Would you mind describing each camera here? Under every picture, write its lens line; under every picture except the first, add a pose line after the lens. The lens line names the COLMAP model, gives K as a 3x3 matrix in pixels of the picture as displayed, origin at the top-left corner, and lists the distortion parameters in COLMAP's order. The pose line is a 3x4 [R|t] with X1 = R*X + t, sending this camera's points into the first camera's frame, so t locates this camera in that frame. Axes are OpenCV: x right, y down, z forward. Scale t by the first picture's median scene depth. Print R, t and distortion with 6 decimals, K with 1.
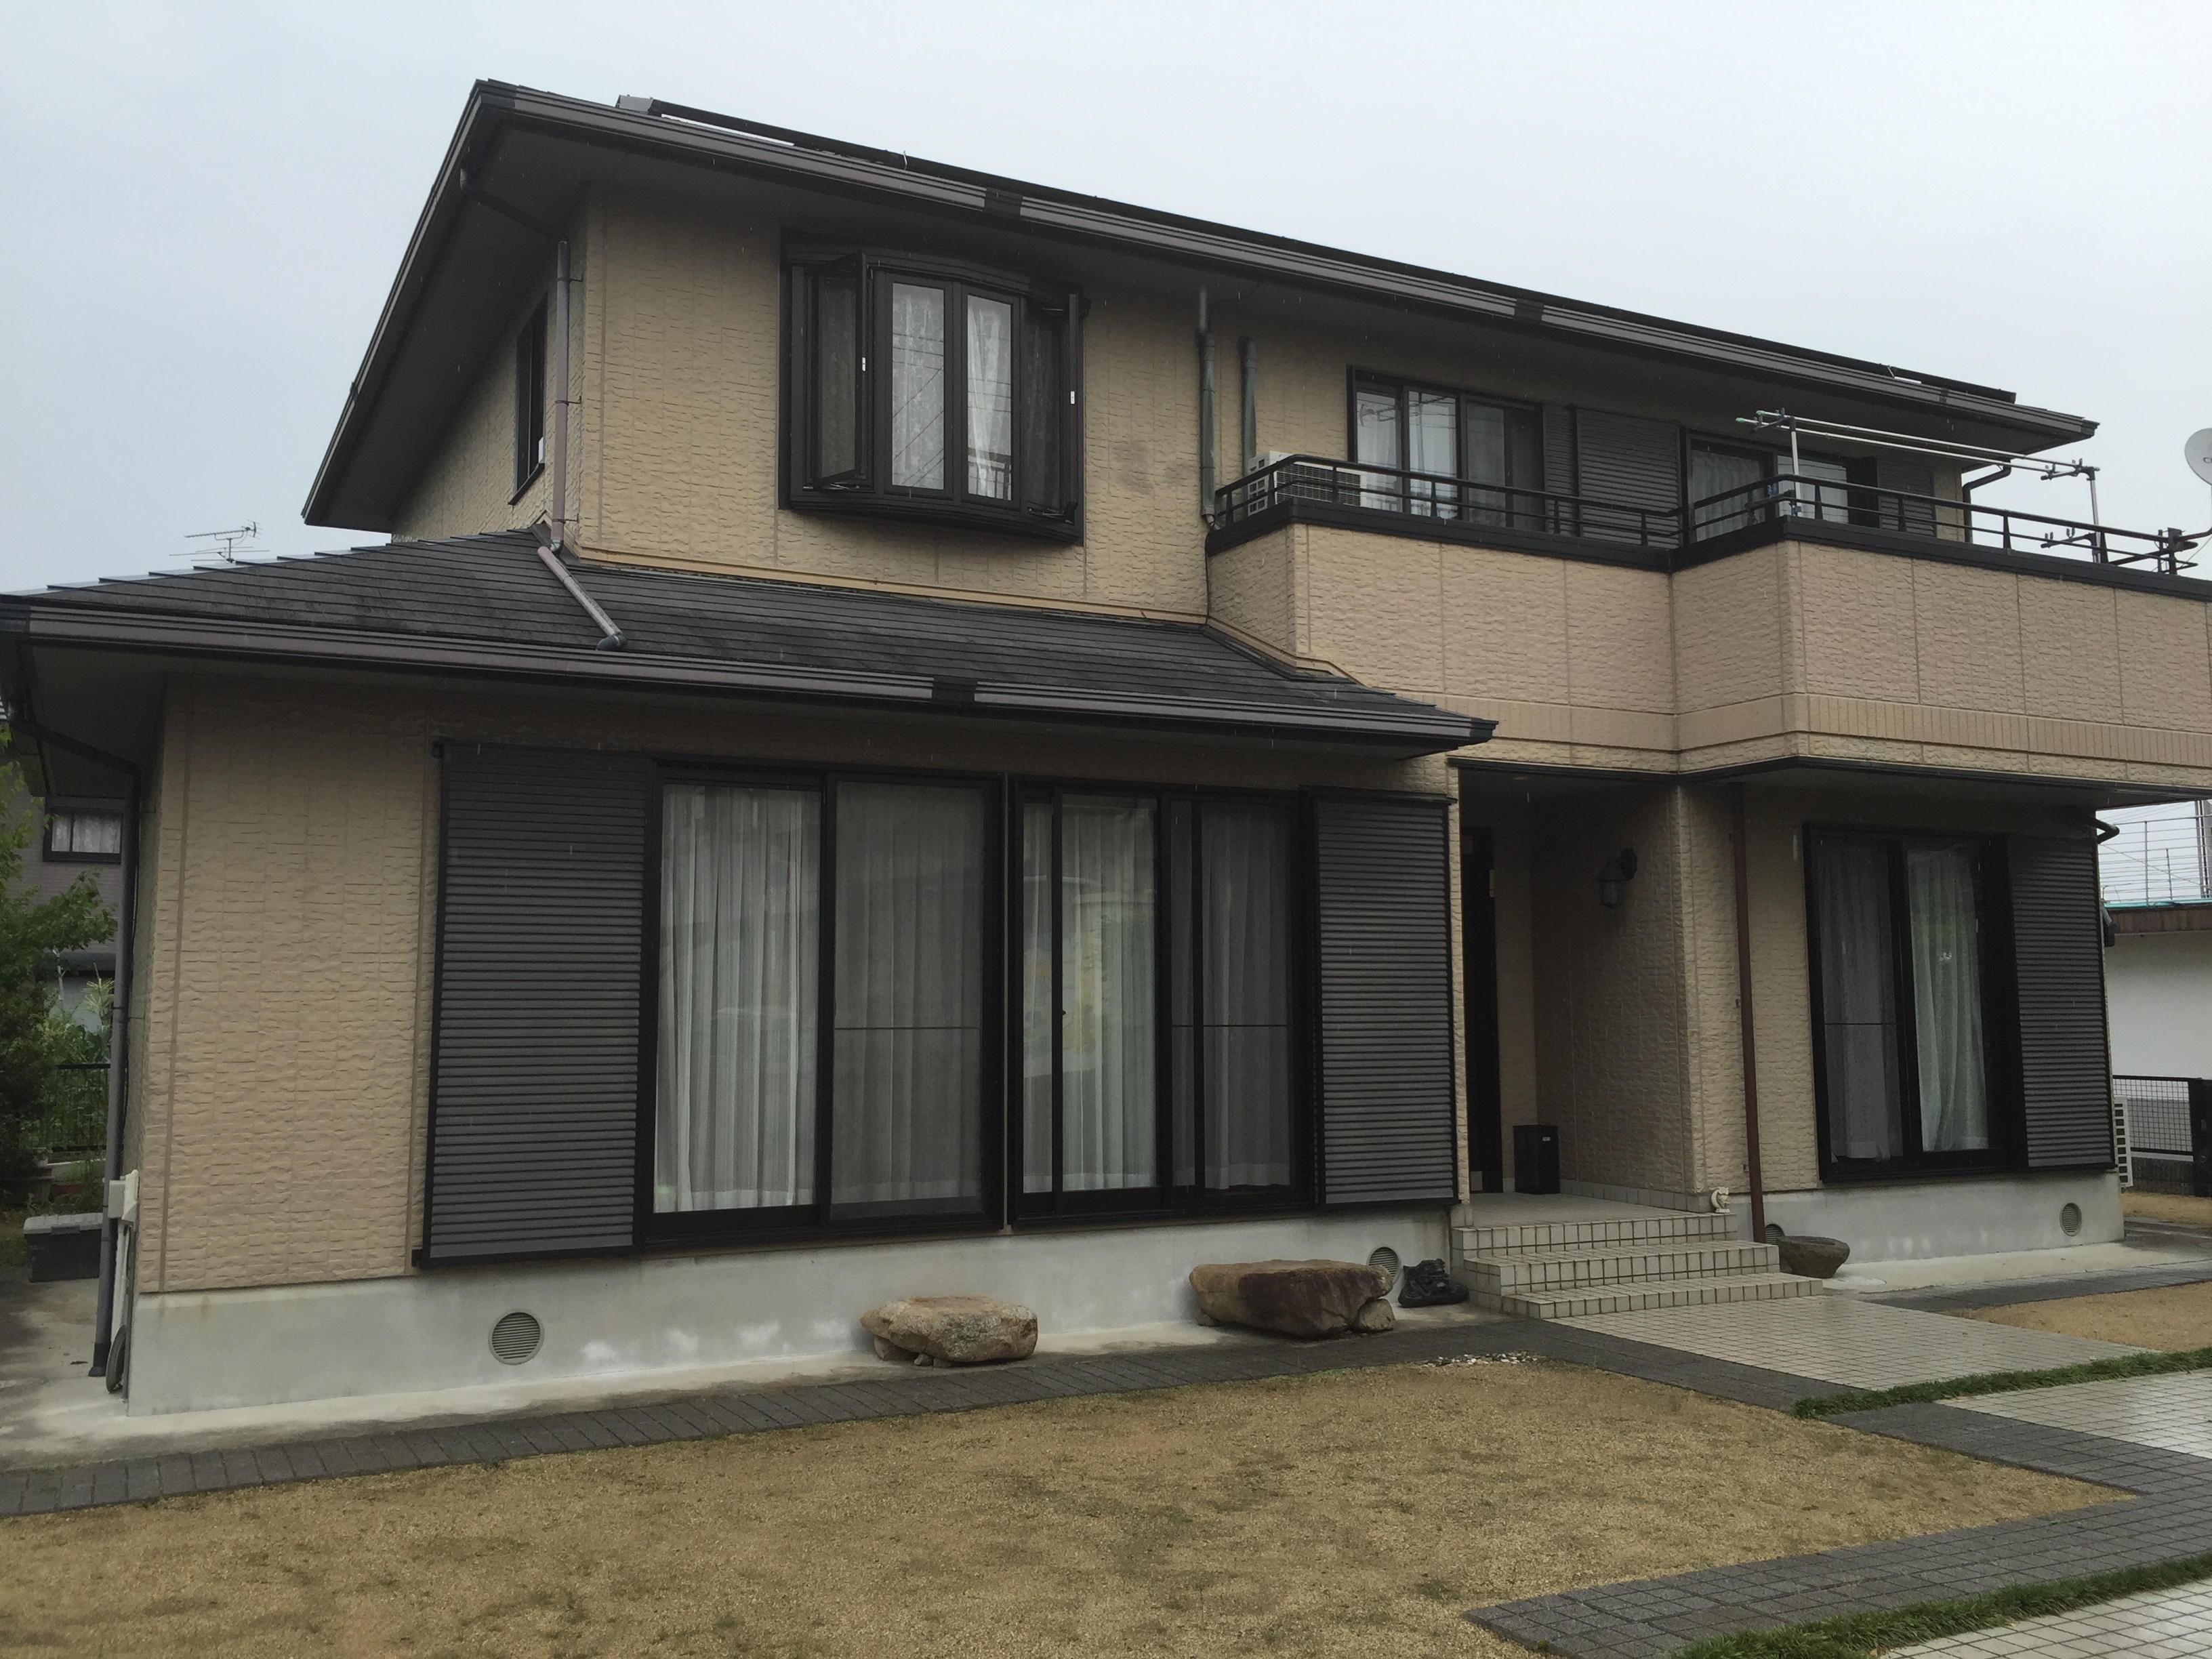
lens RADIAL K [[1896.9, 0, 1093.6], [0, 1896.9, 816.5], [0, 0, 1]] dist [0.062764, -0.076278]
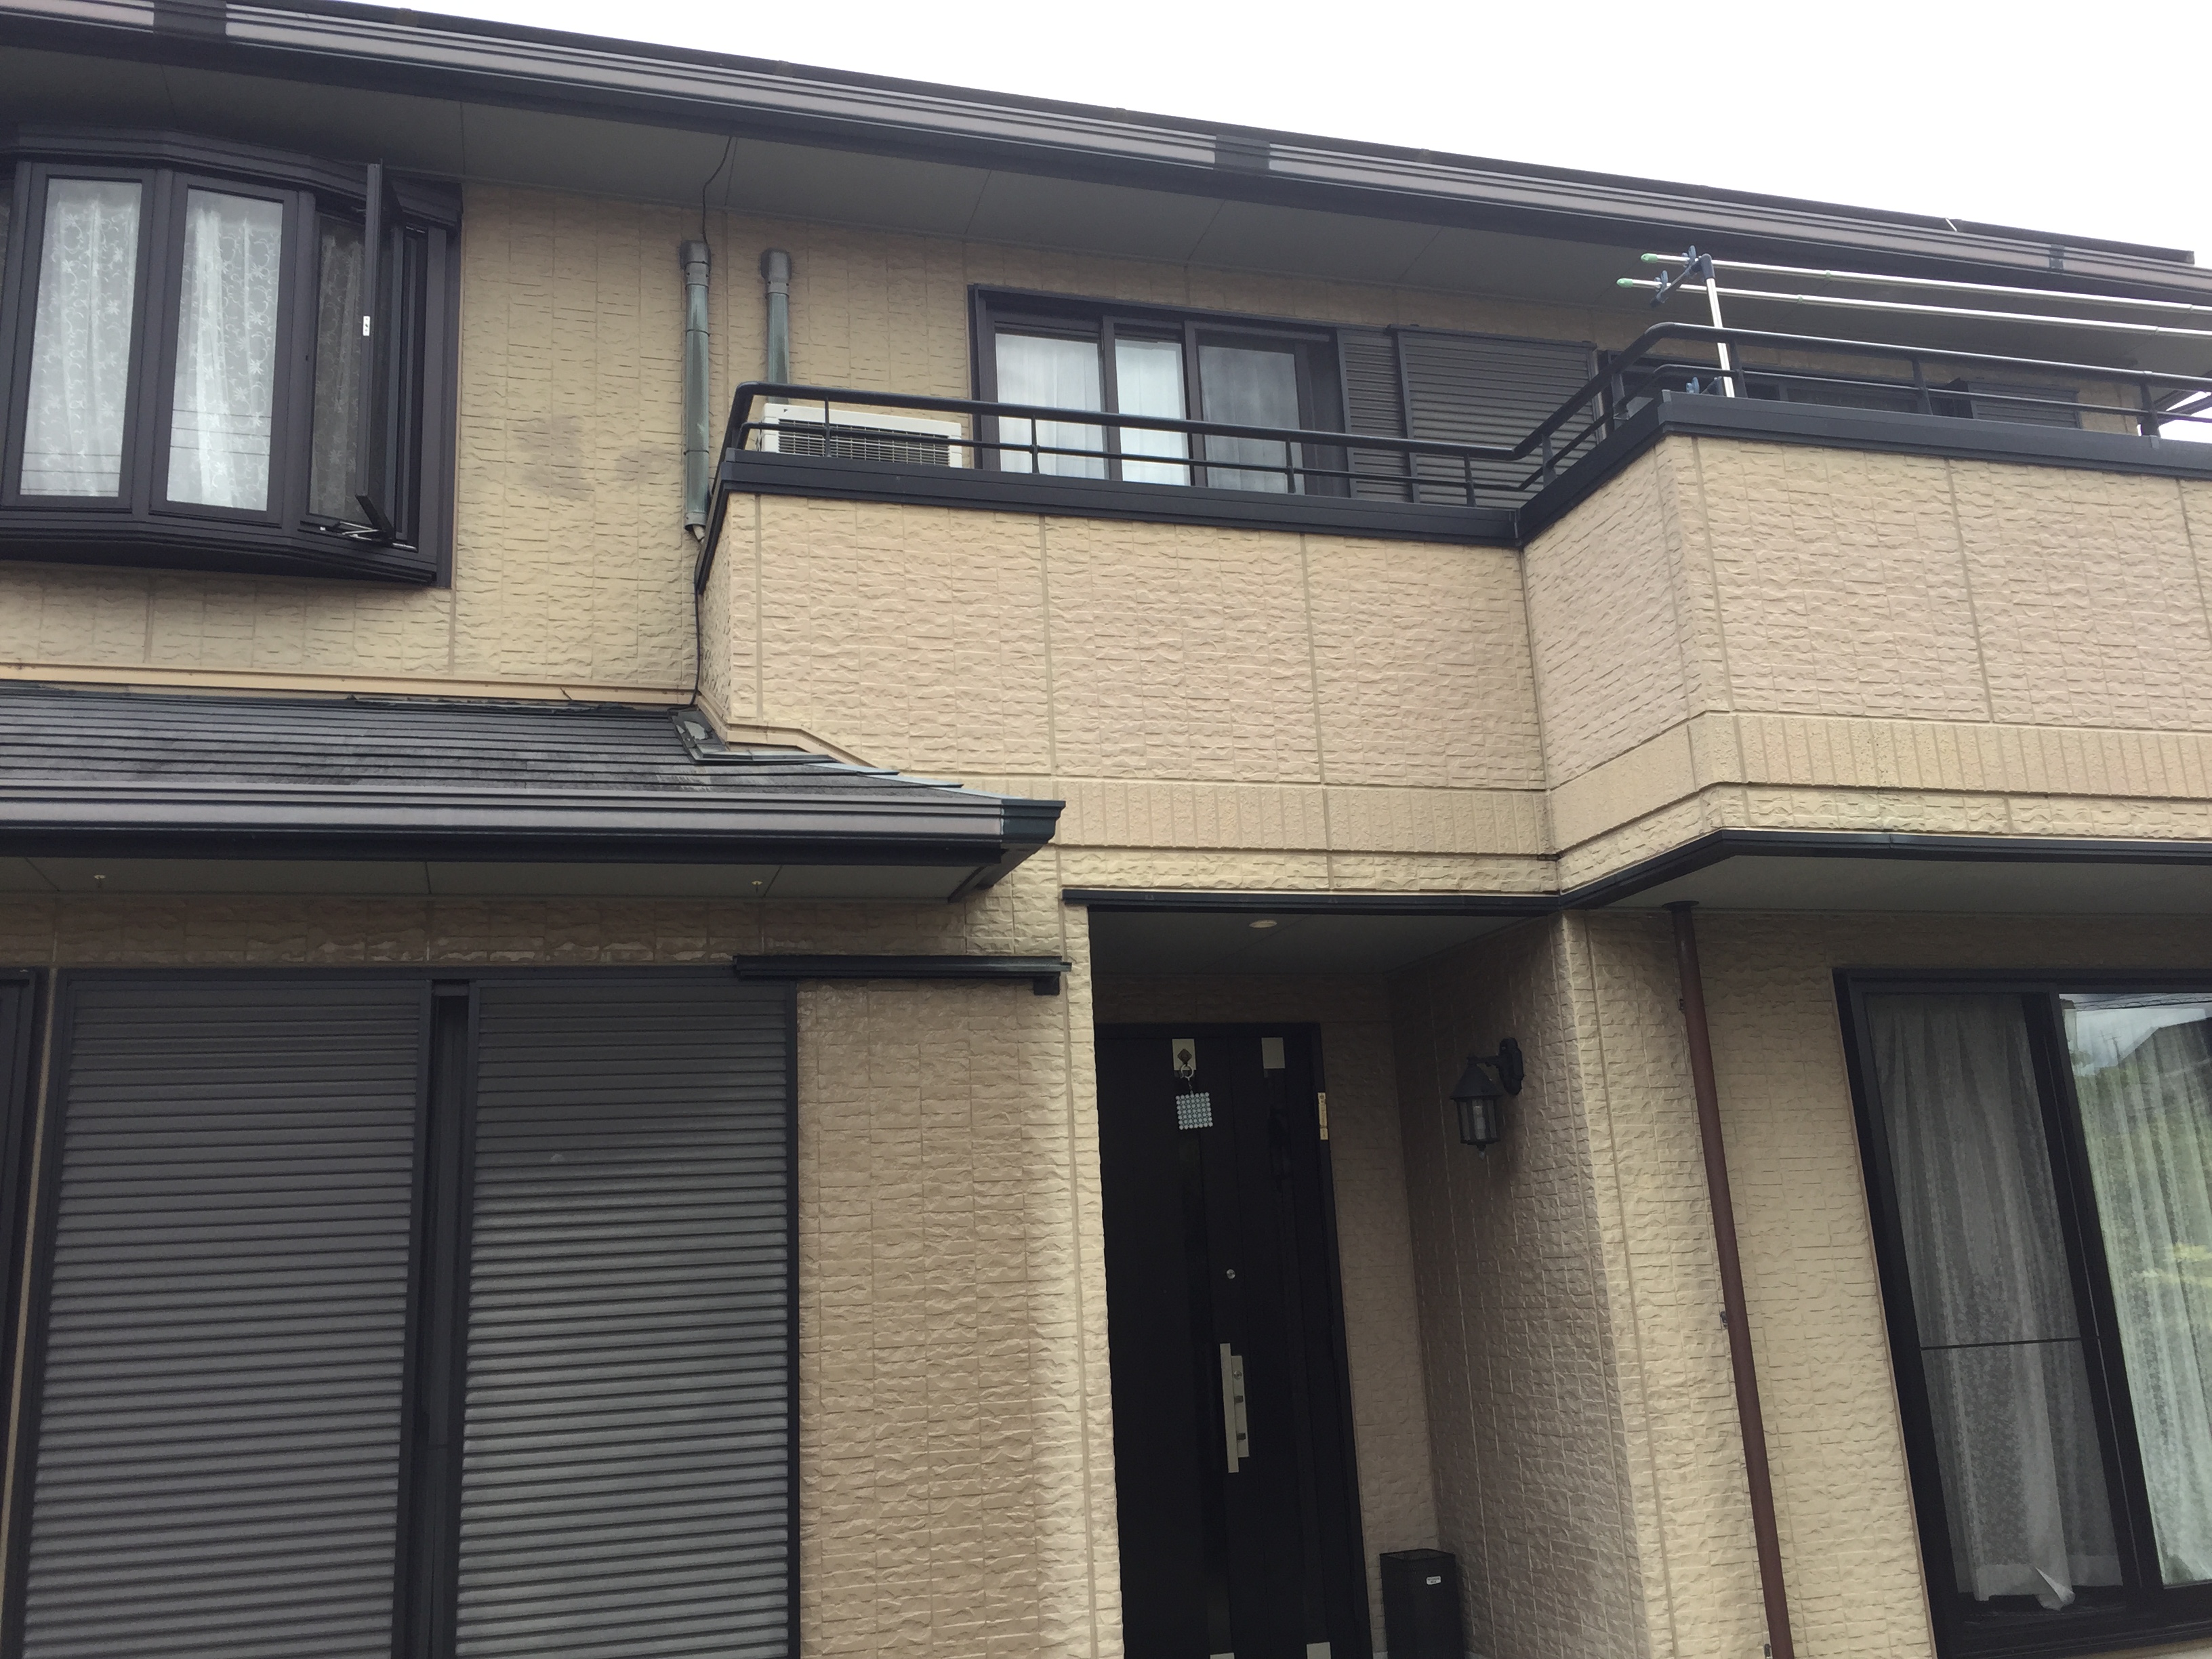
lens RADIAL K [[1896.9, 0, 1104.1], [0, 1896.9, 822.9], [0, 0, 1]] dist [0.062764, -0.076278]
pose [[0.981745, -0.089670, -0.167740, 0.295158], [0.066289, 0.987910, -0.140142, 0.027411], [0.178279, 0.126464, 0.975819, 0.476308]]
